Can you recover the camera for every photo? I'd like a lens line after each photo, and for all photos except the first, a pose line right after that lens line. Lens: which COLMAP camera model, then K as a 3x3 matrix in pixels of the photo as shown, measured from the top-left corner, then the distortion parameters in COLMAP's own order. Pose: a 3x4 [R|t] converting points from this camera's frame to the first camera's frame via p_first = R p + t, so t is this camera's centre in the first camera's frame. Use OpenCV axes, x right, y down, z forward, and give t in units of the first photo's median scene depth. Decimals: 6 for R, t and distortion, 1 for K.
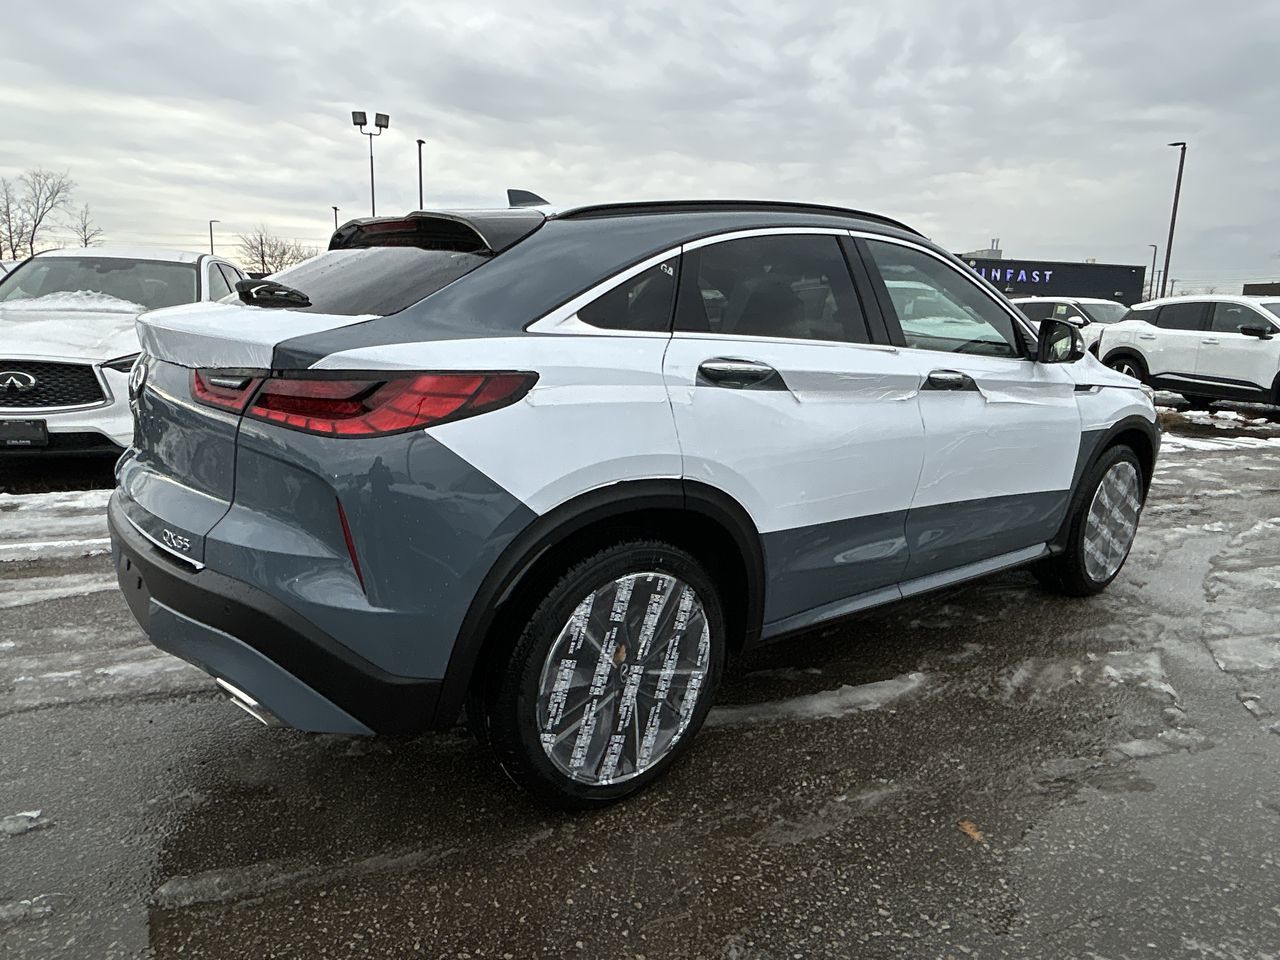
lens RADIAL K [[840.5, 0, 642.1], [0, 840.5, 475.9], [0, 0, 1]] dist [-0.003459, -0.002586]
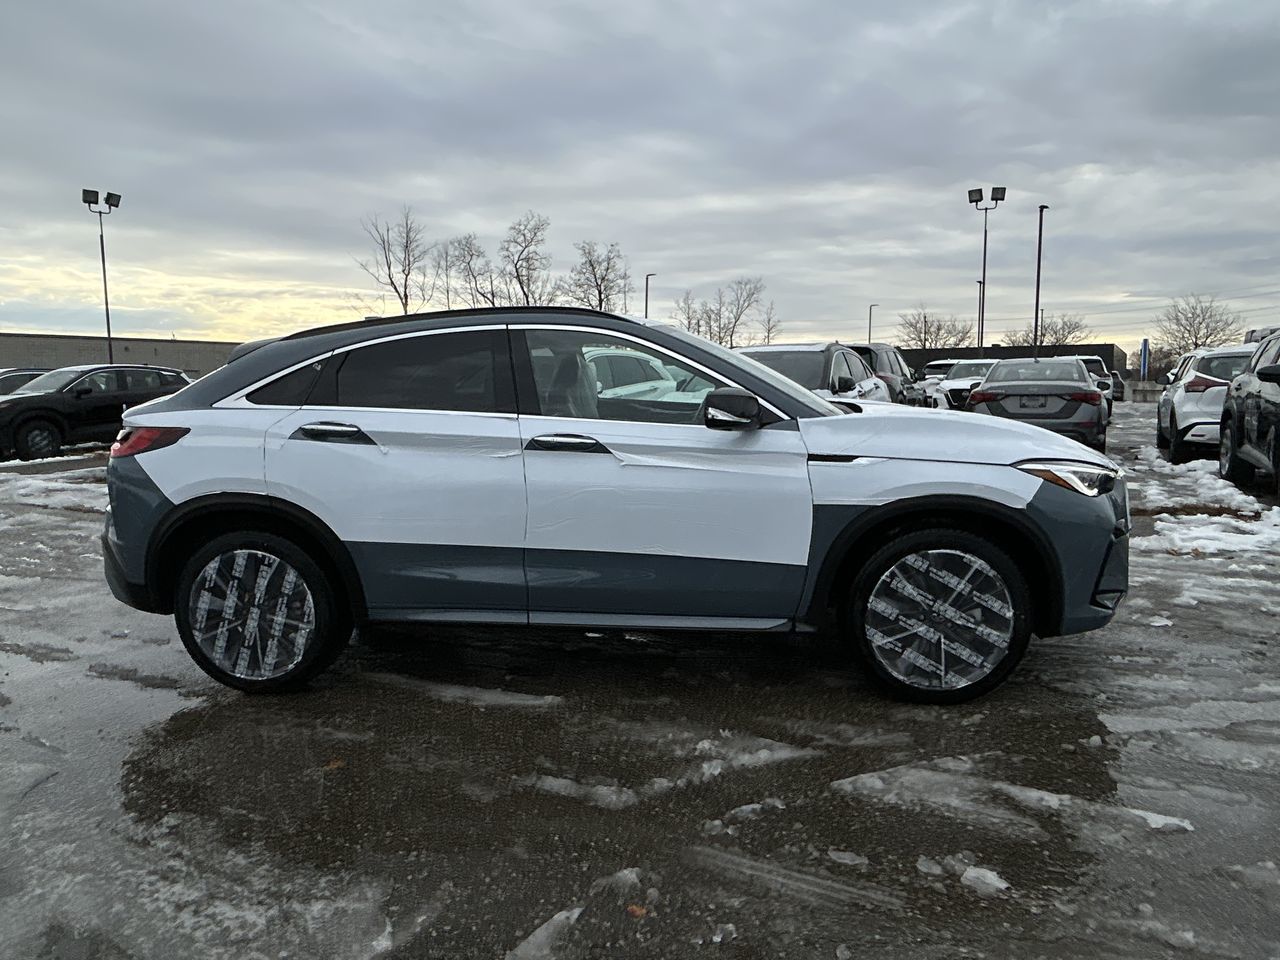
lens RADIAL K [[840.5, 0, 641.5], [0, 840.5, 477.1], [0, 0, 1]] dist [-0.003459, -0.002586]
pose [[0.722154, 0.048046, -0.690062, 1.558753], [-0.104201, 0.993757, -0.039856, -0.038738], [0.683839, 0.100688, 0.722652, 0.289319]]
